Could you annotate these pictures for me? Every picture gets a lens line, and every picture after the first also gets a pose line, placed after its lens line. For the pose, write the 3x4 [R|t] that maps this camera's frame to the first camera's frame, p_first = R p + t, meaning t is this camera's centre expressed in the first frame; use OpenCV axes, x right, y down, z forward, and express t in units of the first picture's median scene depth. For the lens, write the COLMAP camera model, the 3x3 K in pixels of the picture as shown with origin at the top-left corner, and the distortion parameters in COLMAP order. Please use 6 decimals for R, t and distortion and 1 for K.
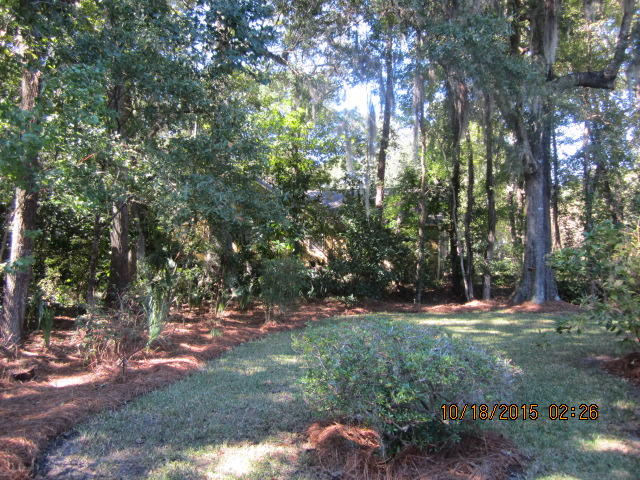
lens RADIAL K [[527.5, 0, 320.0], [0, 527.5, 240.0], [0, 0, 1]] dist [-0.052906, 0.009514]
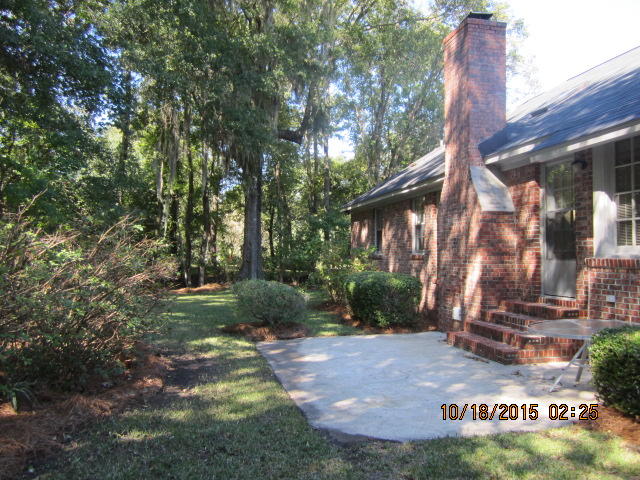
lens RADIAL K [[527.5, 0, 320.0], [0, 527.5, 240.0], [0, 0, 1]] dist [-0.052906, 0.009514]
pose [[0.816707, 0.018201, 0.576766, -0.180923], [-0.025905, 0.999651, 0.005136, -0.010063], [-0.576471, -0.019136, 0.816894, -0.200676]]
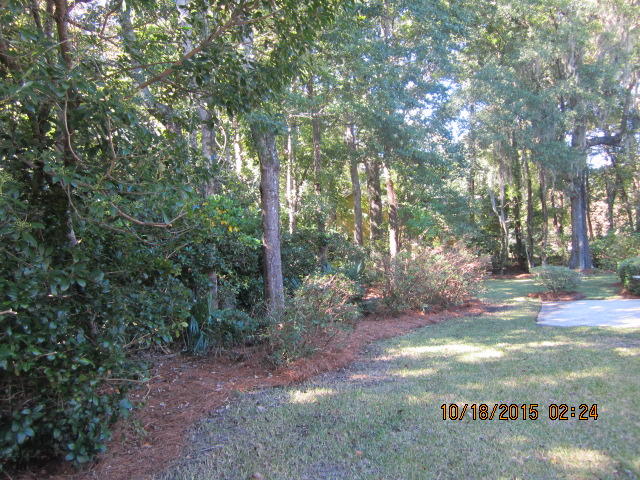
lens RADIAL K [[527.5, 0, 320.0], [0, 527.5, 240.0], [0, 0, 1]] dist [-0.052906, 0.009514]
pose [[0.997679, -0.044645, -0.051420, -0.234692], [0.045463, 0.998855, 0.014863, -0.029875], [0.050698, -0.017166, 0.998566, -0.512031]]
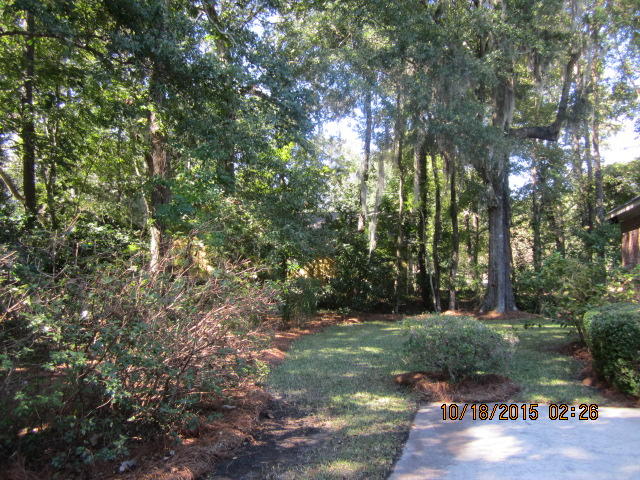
lens RADIAL K [[527.5, 0, 320.0], [0, 527.5, 240.0], [0, 0, 1]] dist [-0.052906, 0.009514]
pose [[0.995724, 0.004379, 0.092271, -0.077296], [-0.001555, 0.999529, -0.030652, -0.007452], [-0.092361, 0.030378, 0.995262, -0.126302]]
